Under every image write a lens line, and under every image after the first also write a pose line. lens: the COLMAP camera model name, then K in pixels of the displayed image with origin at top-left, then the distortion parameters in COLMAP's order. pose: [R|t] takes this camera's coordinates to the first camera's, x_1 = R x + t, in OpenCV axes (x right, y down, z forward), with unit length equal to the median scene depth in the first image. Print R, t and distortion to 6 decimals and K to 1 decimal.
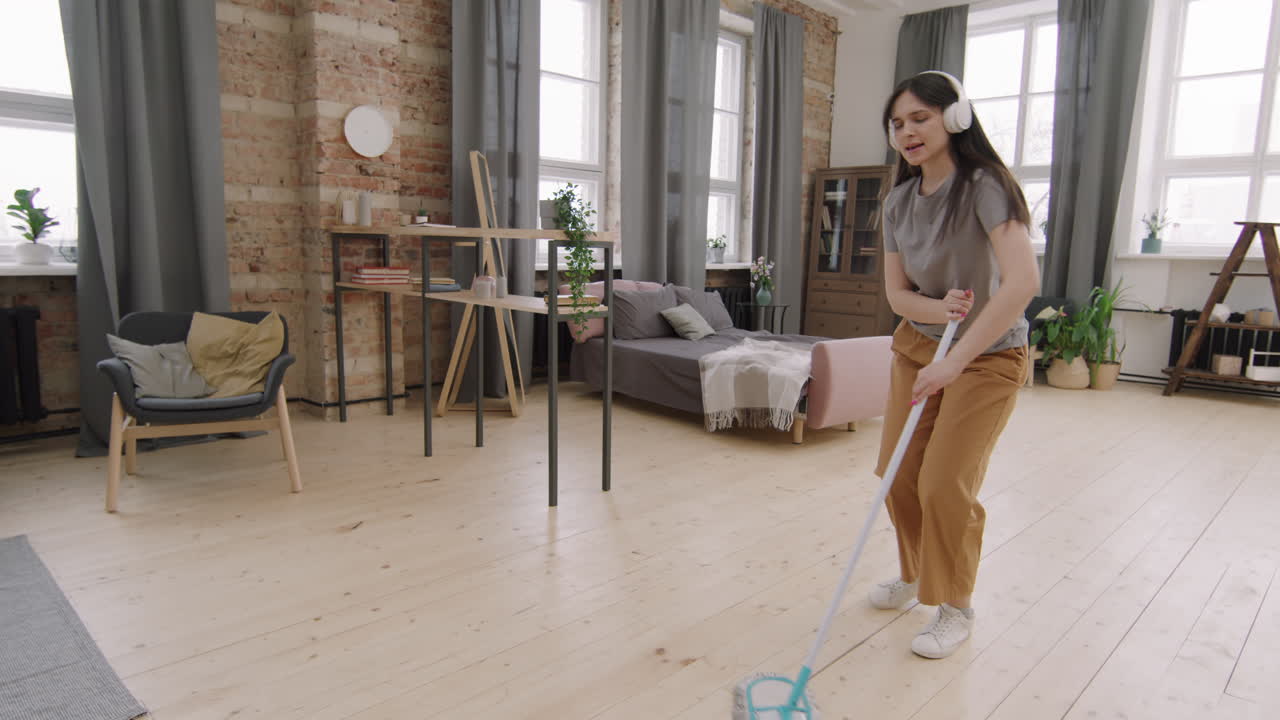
lens RADIAL K [[793.5, 0, 640.1], [0, 793.5, 359.3], [0, 0, 1]] dist [-0.000377, 0.000884]
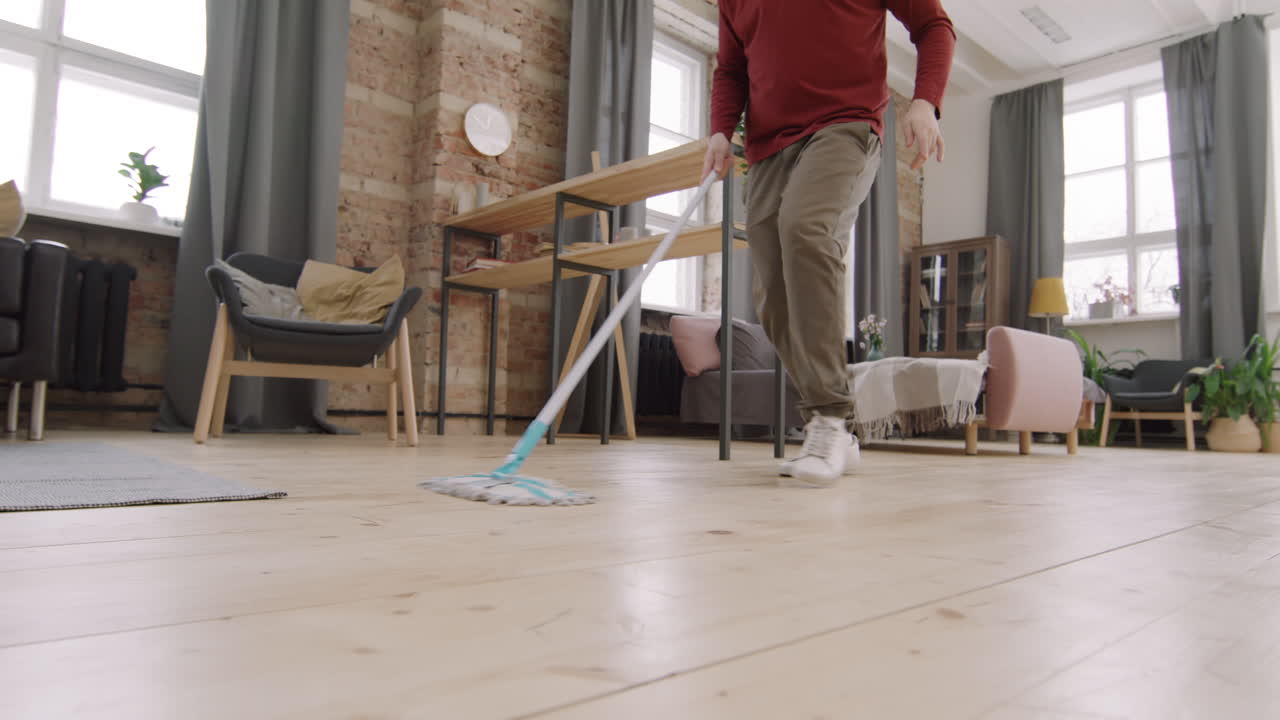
lens RADIAL K [[795.3, 0, 640.5], [0, 795.3, 360.4], [0, 0, 1]] dist [-0.002960, 0.000412]
pose [[0.999019, 0.001037, -0.044277, -0.114077], [-0.010421, 0.977159, -0.212254, 0.184534], [0.043046, 0.212507, 0.976211, 0.129345]]
